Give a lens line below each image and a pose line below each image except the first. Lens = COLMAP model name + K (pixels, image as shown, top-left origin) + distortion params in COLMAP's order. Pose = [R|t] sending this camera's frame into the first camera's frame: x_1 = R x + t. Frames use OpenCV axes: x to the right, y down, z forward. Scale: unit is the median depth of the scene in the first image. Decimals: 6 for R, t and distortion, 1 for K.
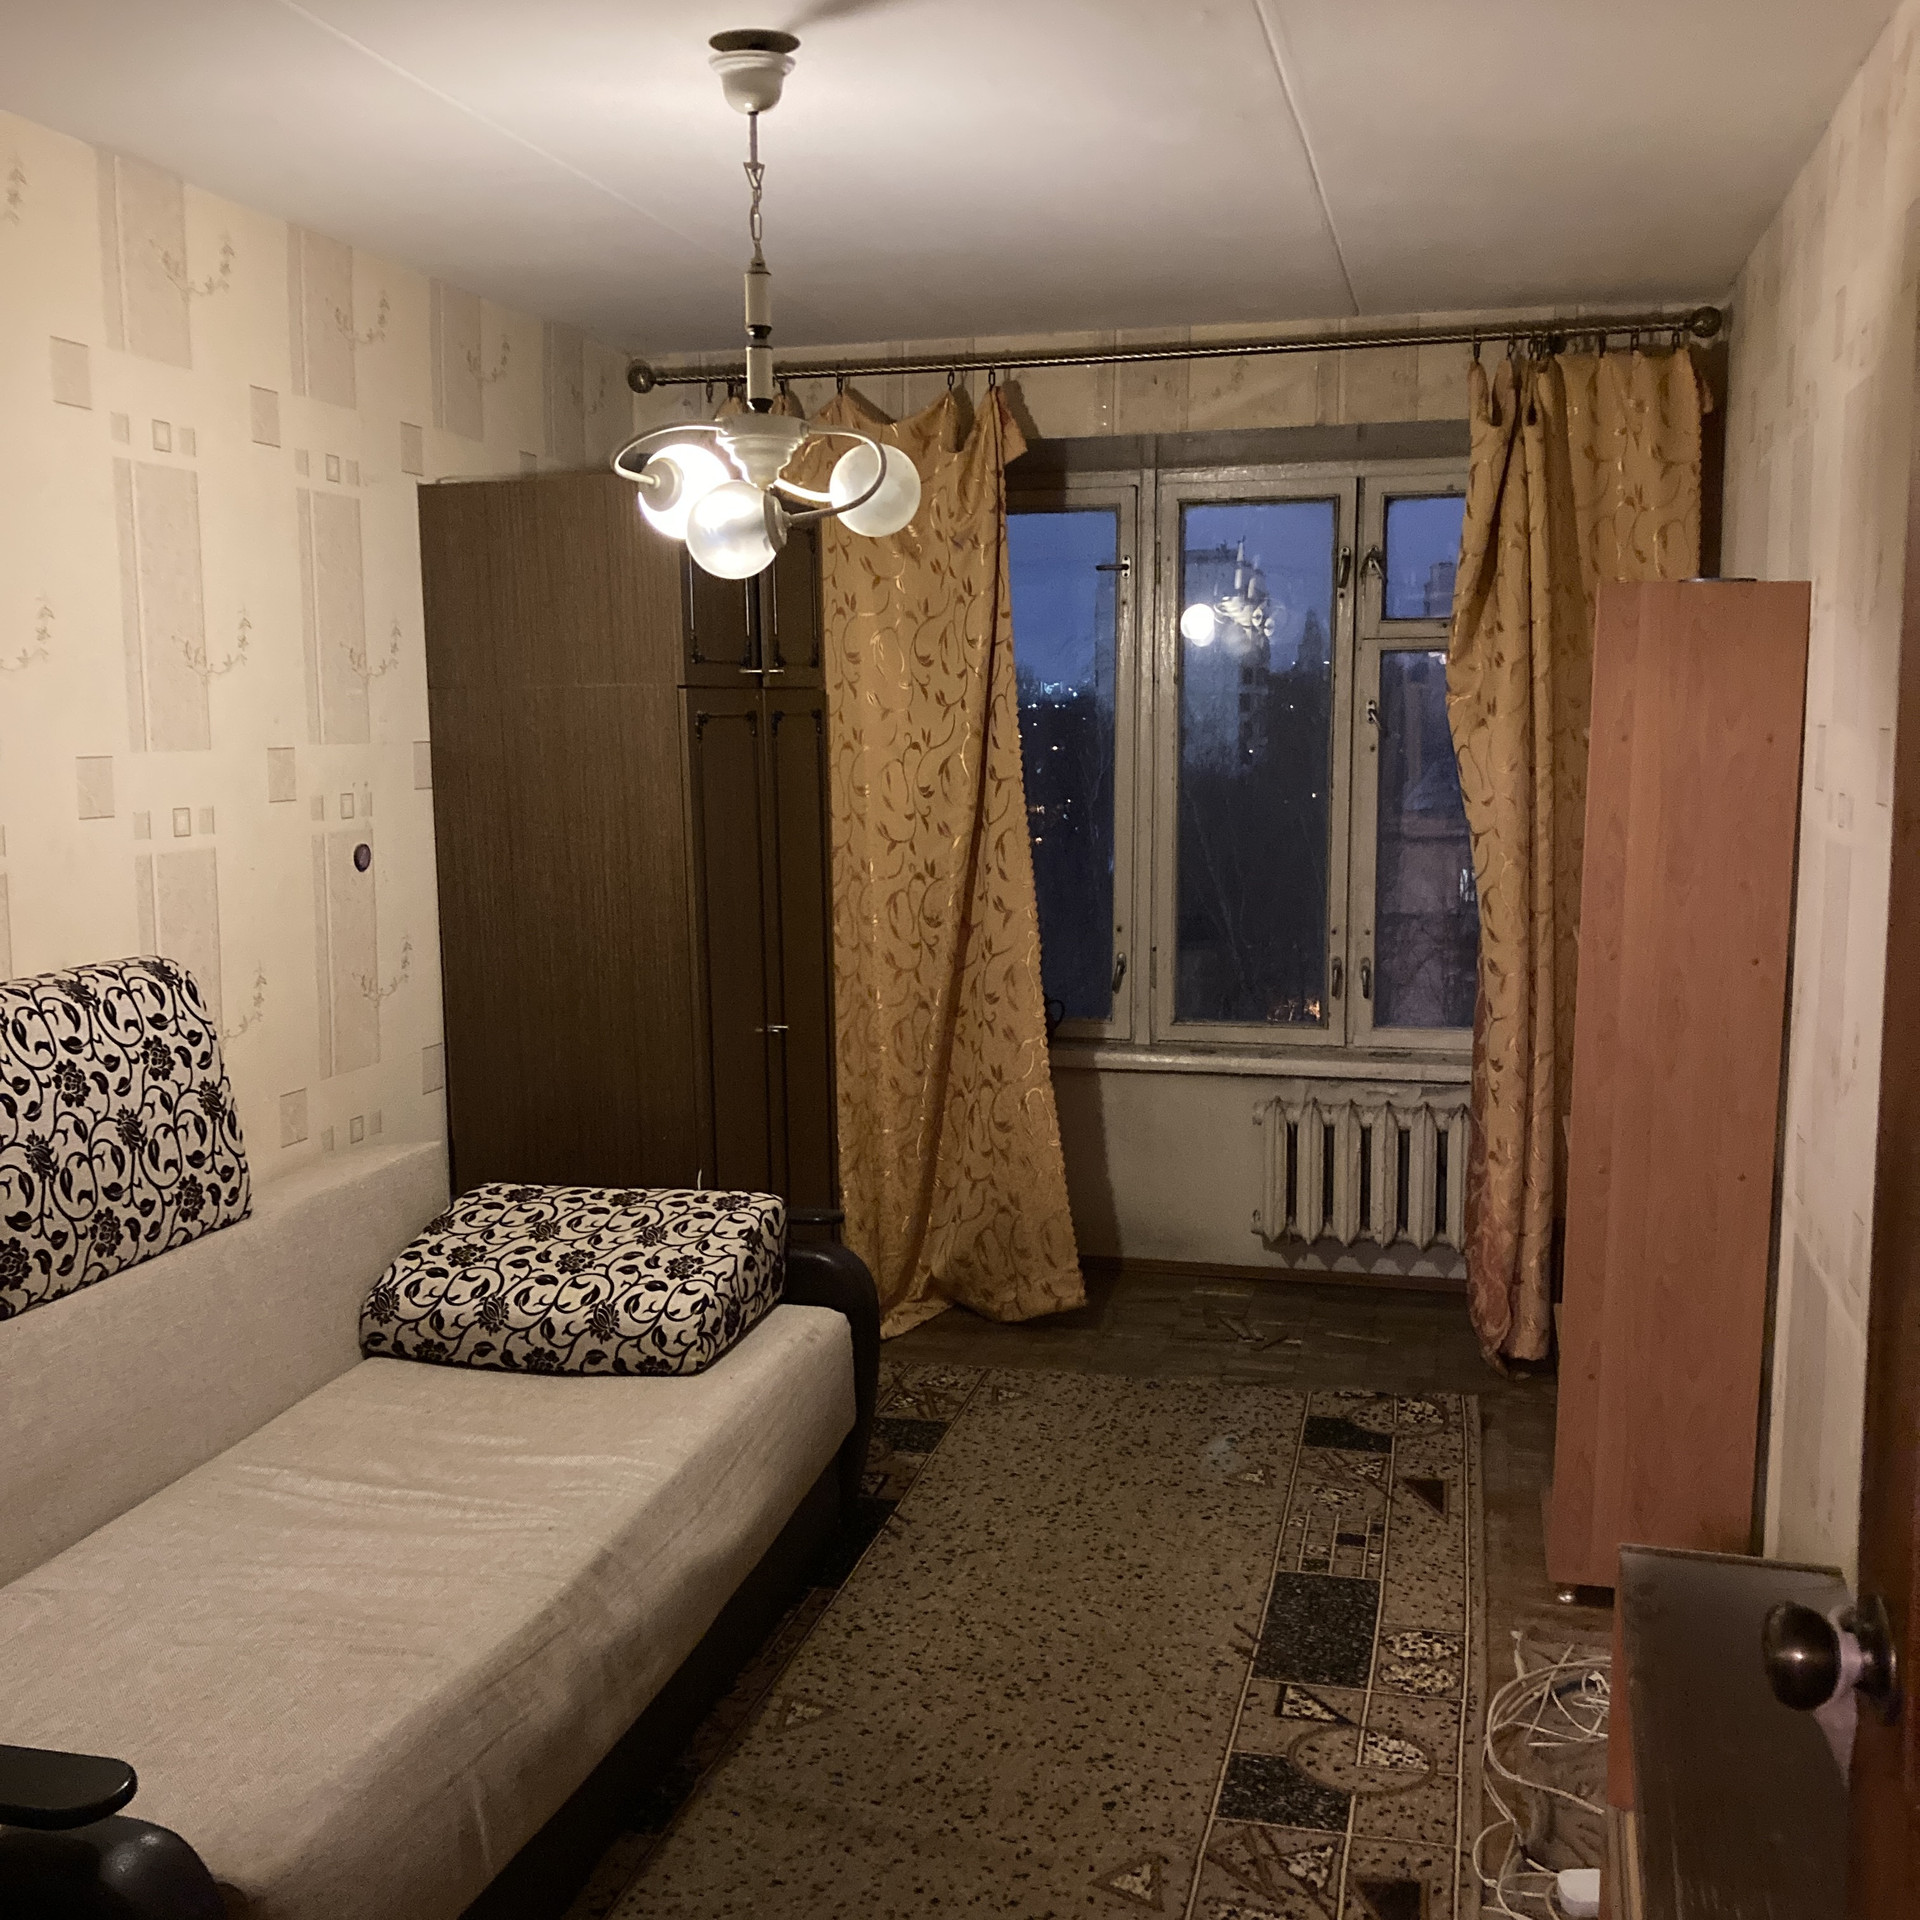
lens RADIAL K [[2057.1, 0, 965.8], [0, 2057.1, 951.3], [0, 0, 1]] dist [-0.013334, 0.000000]
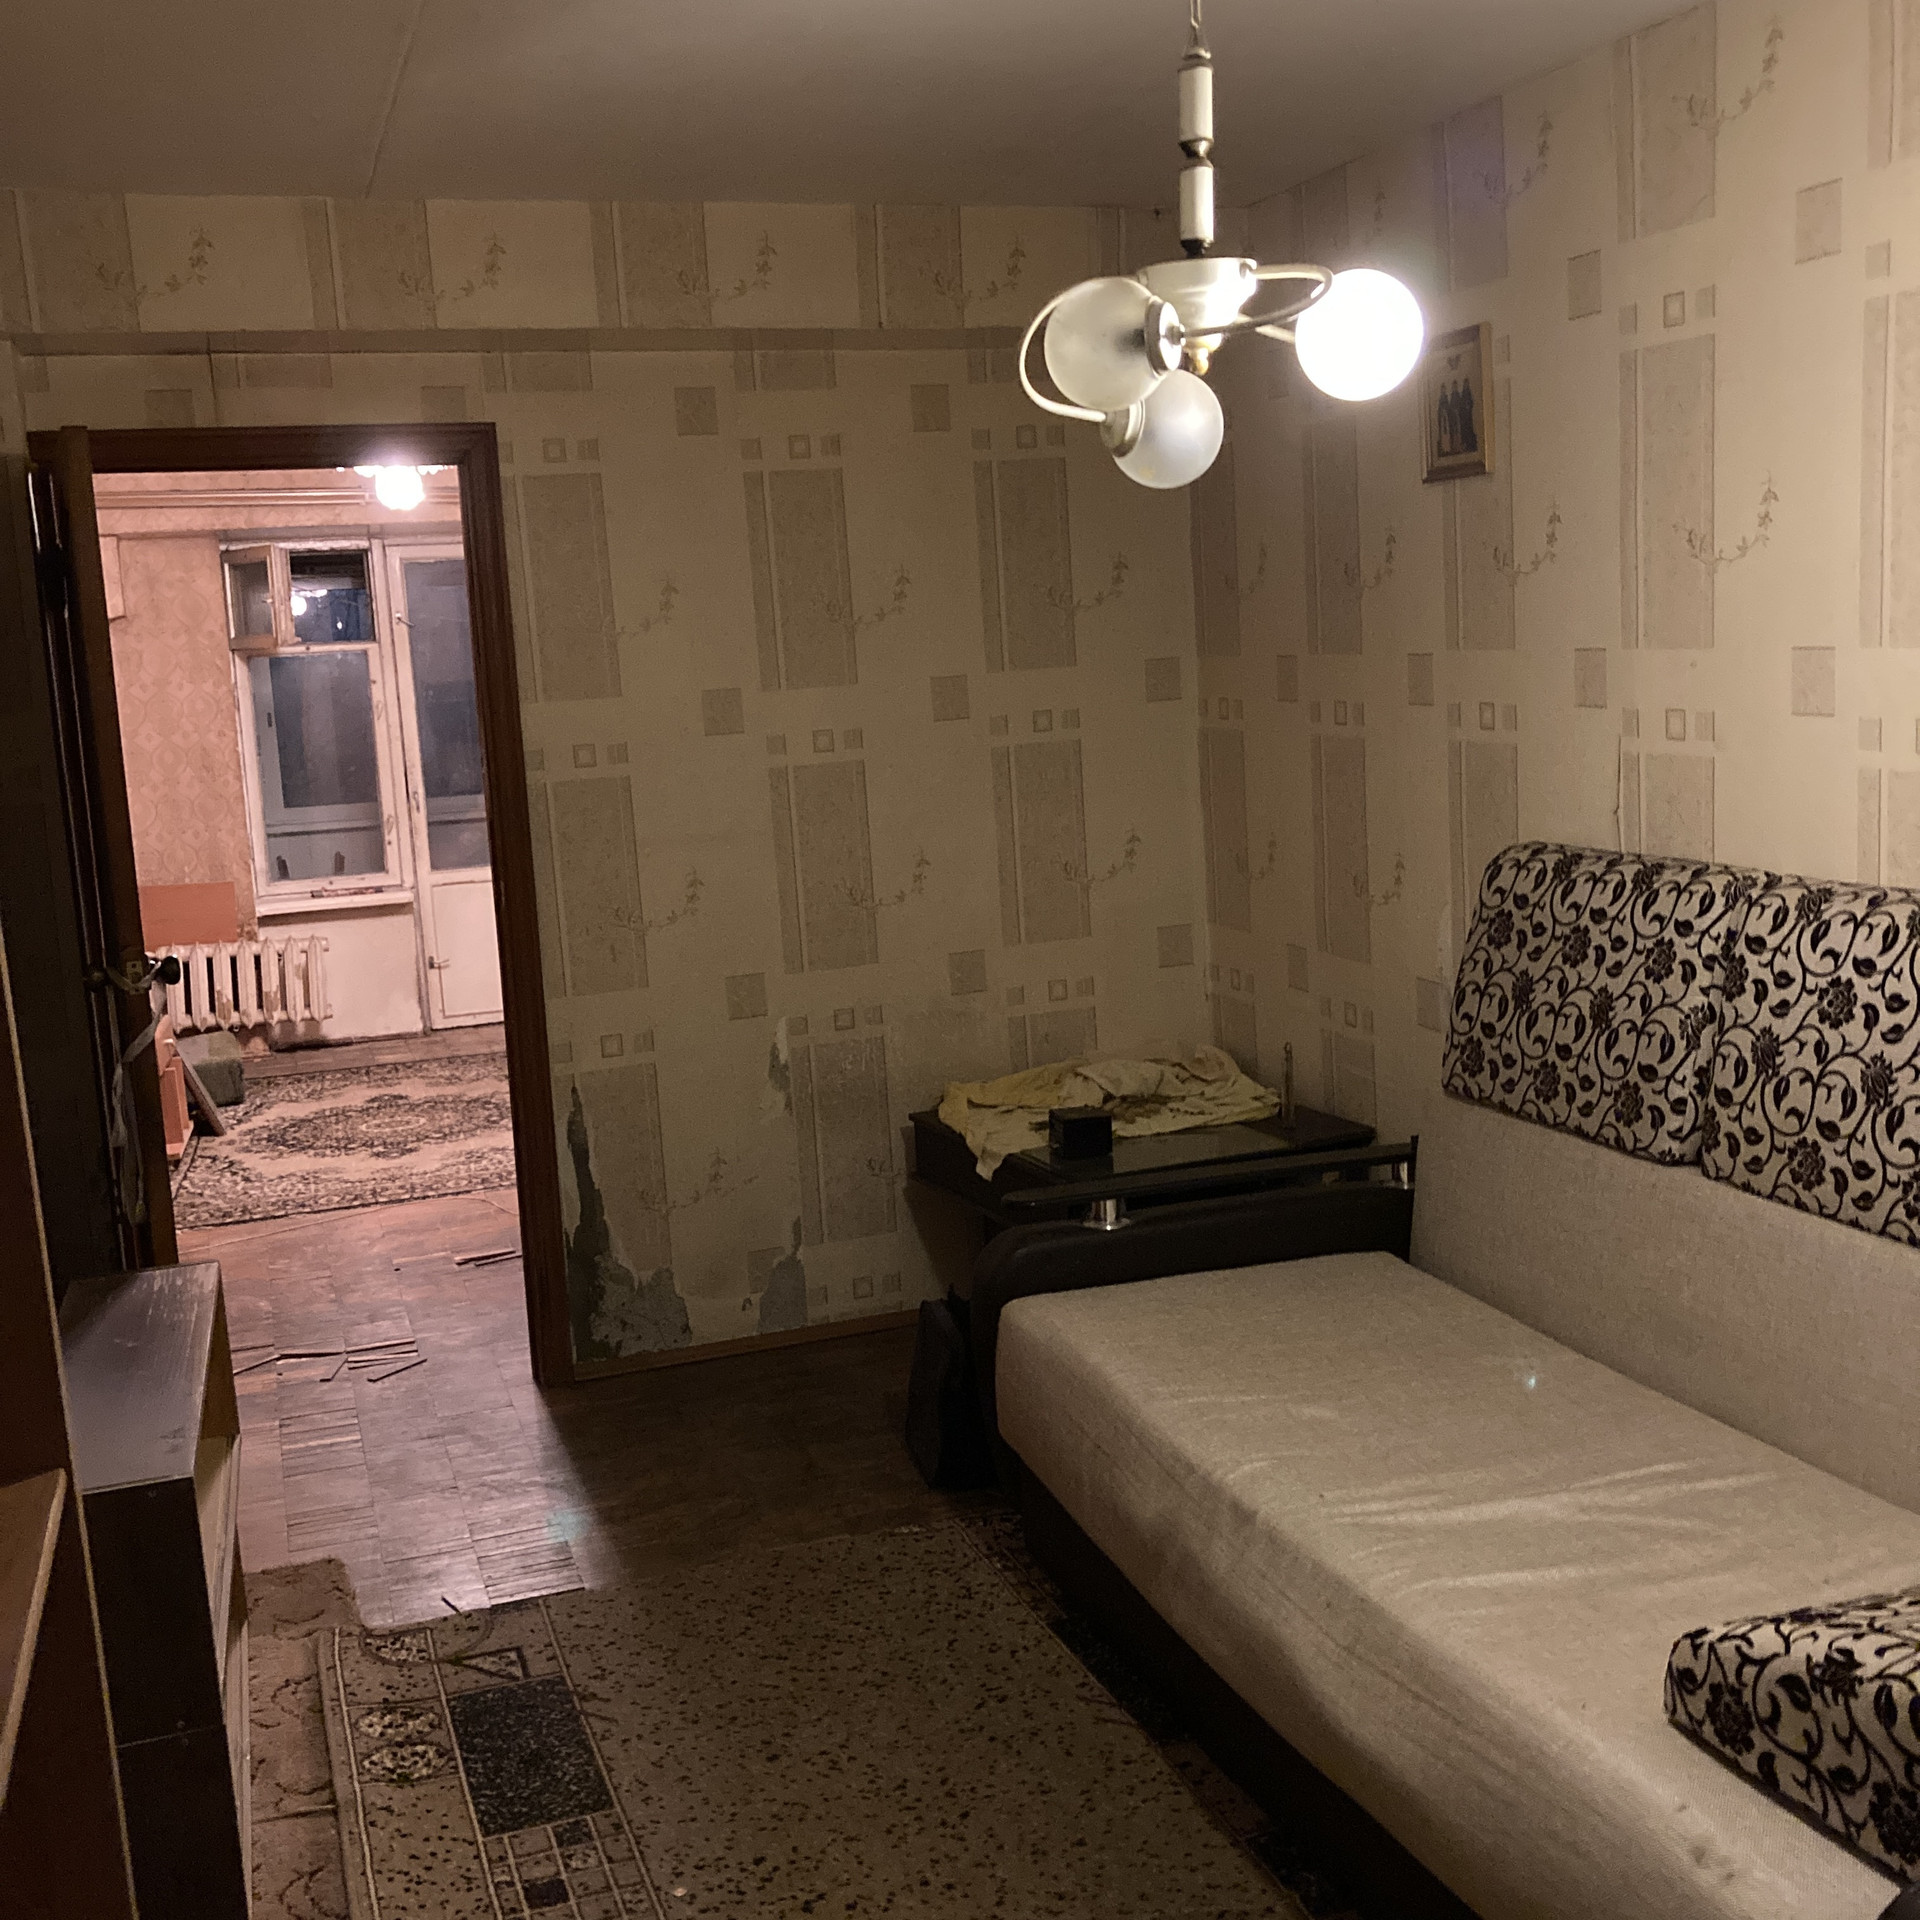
lens RADIAL K [[2057.1, 0, 966.1], [0, 2057.1, 969.1], [0, 0, 1]] dist [-0.013334, 0.000000]
pose [[-0.820189, 0.138371, -0.555106, 0.410918], [-0.017745, 0.963689, 0.266437, -0.195705], [0.571817, 0.228380, -0.787952, 1.549107]]
